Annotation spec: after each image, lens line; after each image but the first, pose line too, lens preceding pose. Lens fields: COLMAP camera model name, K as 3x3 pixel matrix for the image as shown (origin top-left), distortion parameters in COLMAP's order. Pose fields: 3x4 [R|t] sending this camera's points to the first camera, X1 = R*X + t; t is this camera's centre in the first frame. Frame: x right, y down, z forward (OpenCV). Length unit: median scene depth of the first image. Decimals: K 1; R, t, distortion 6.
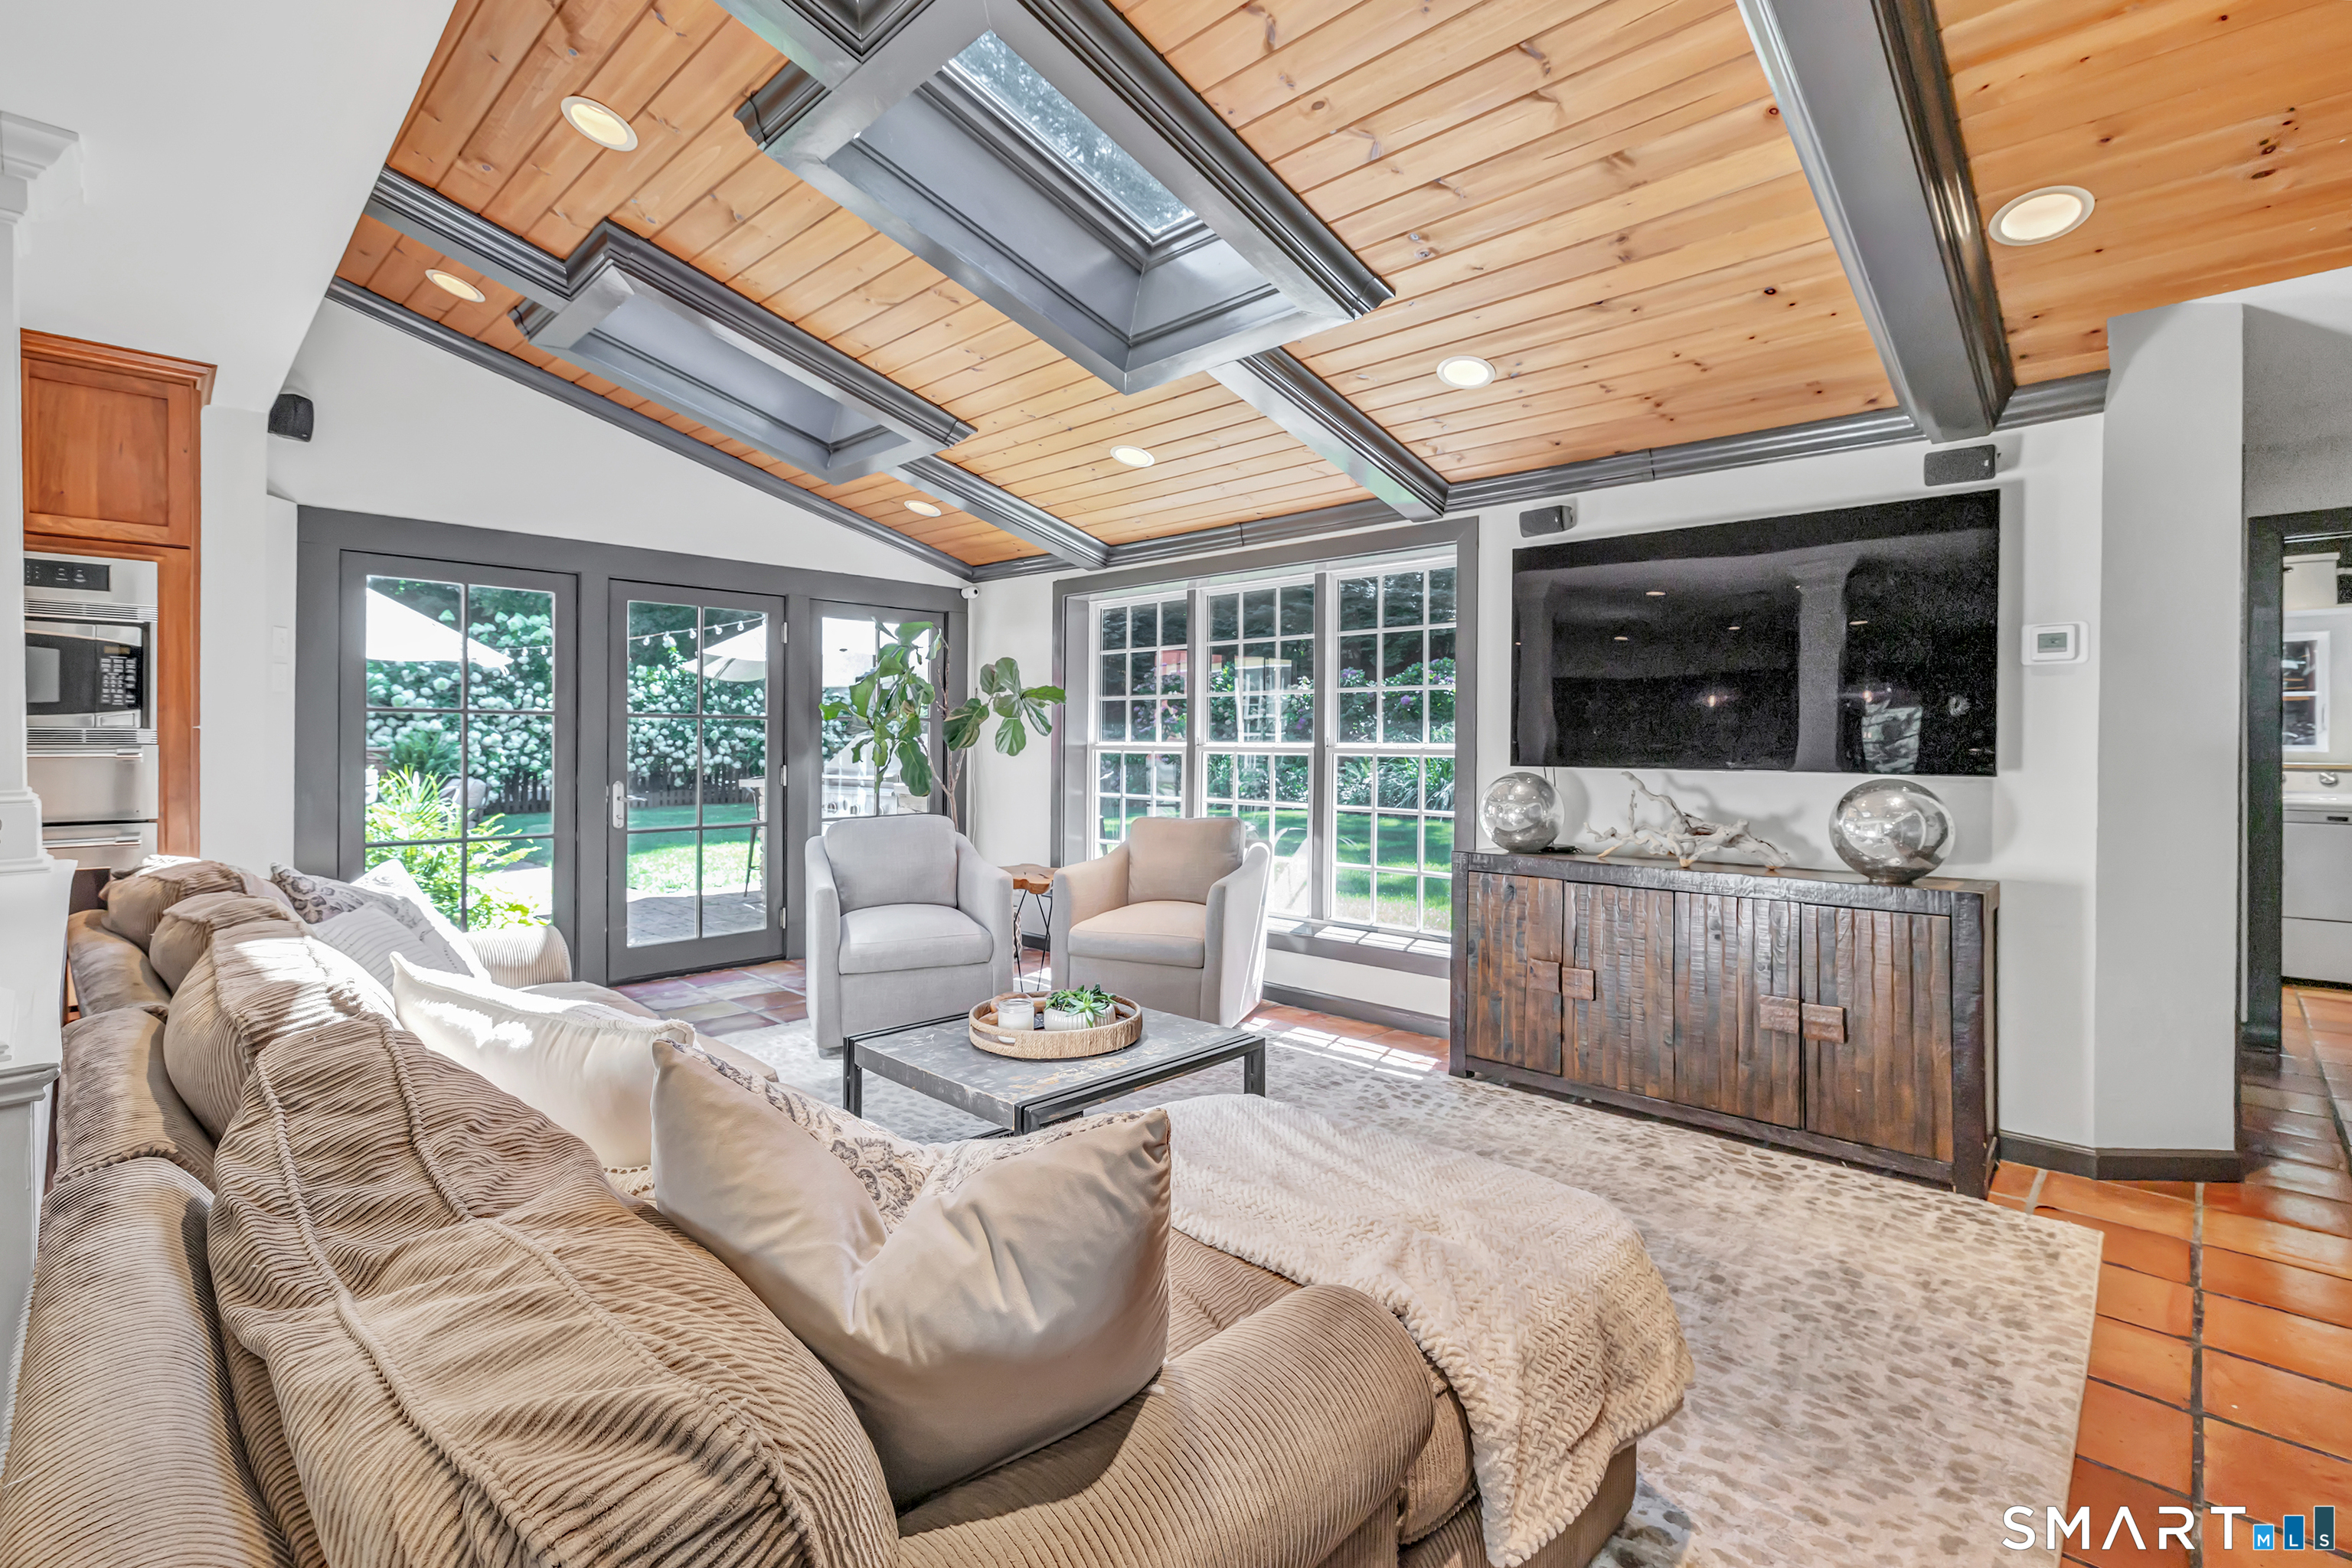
lens RADIAL K [[1104.2, 0, 1117.2], [0, 1104.2, 754.5], [0, 0, 1]] dist [0.002047, 0.000131]
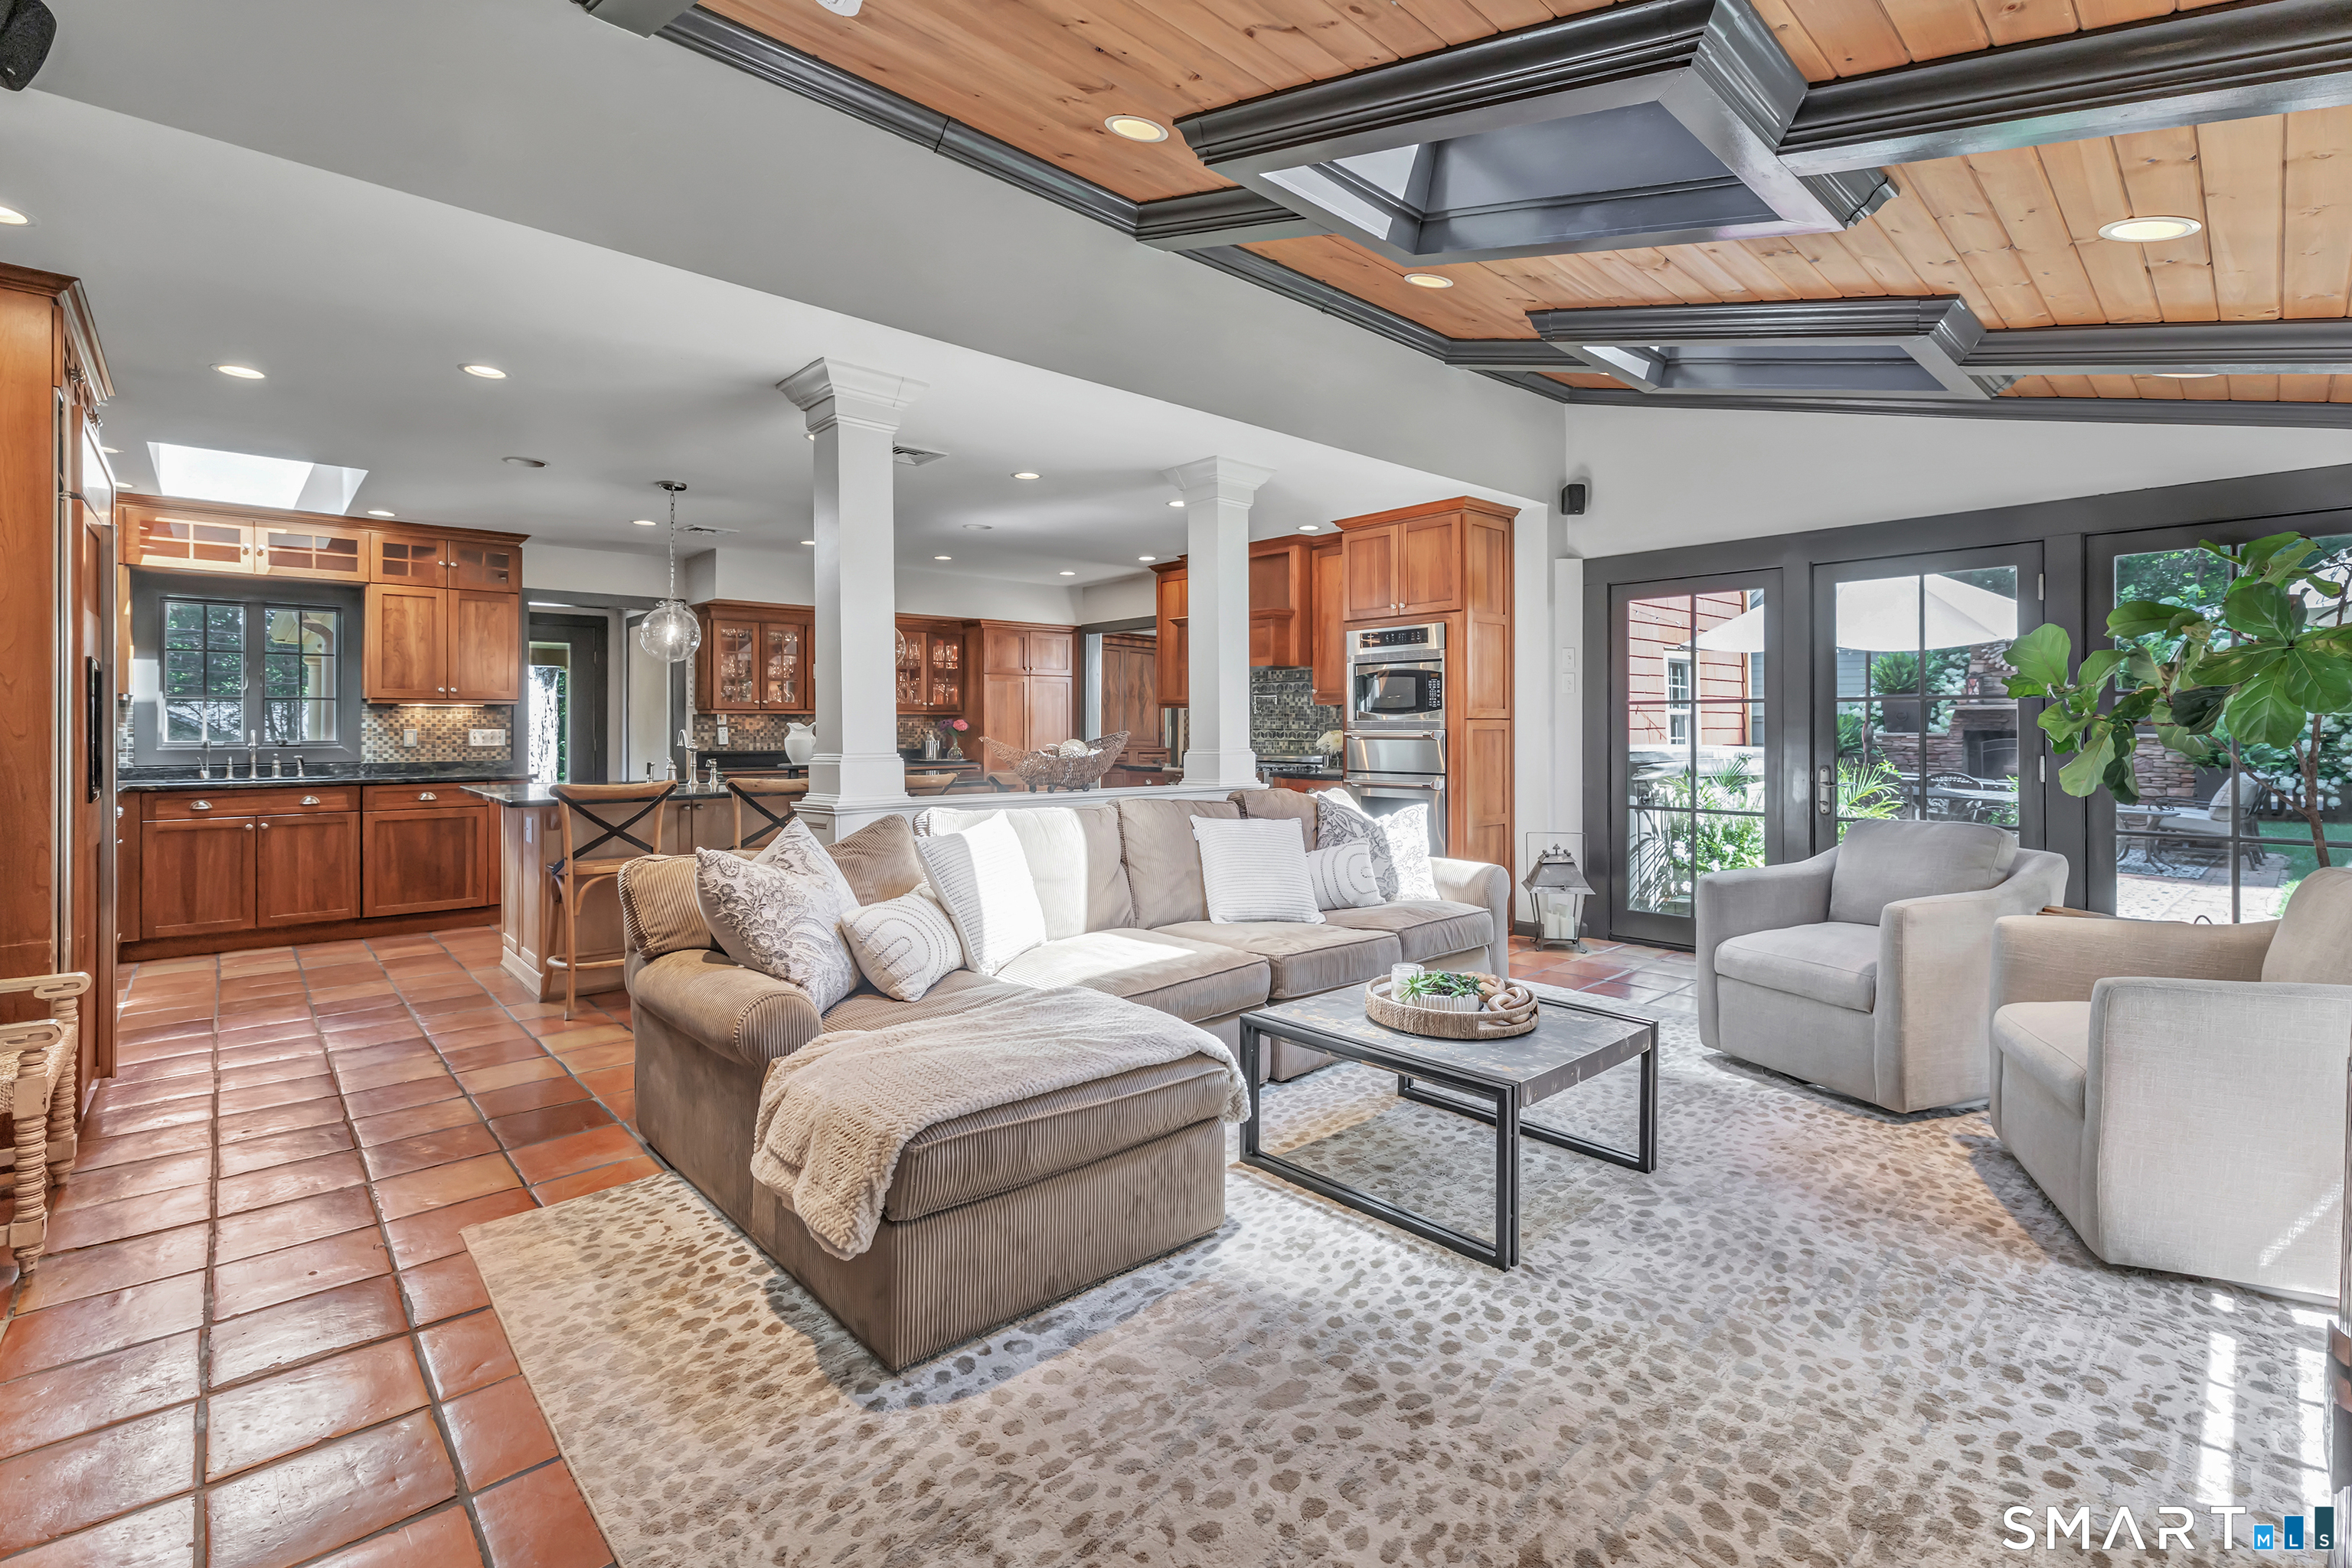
lens RADIAL K [[1007.6, 0, 1116.5], [0, 1007.6, 717.9], [0, 0, 1]] dist [0.000644, 0.000144]
pose [[-0.067157, -0.008108, -0.997709, 0.817975], [-0.003283, 0.999963, -0.007905, -0.013719], [0.997737, 0.002745, -0.067182, 0.689961]]
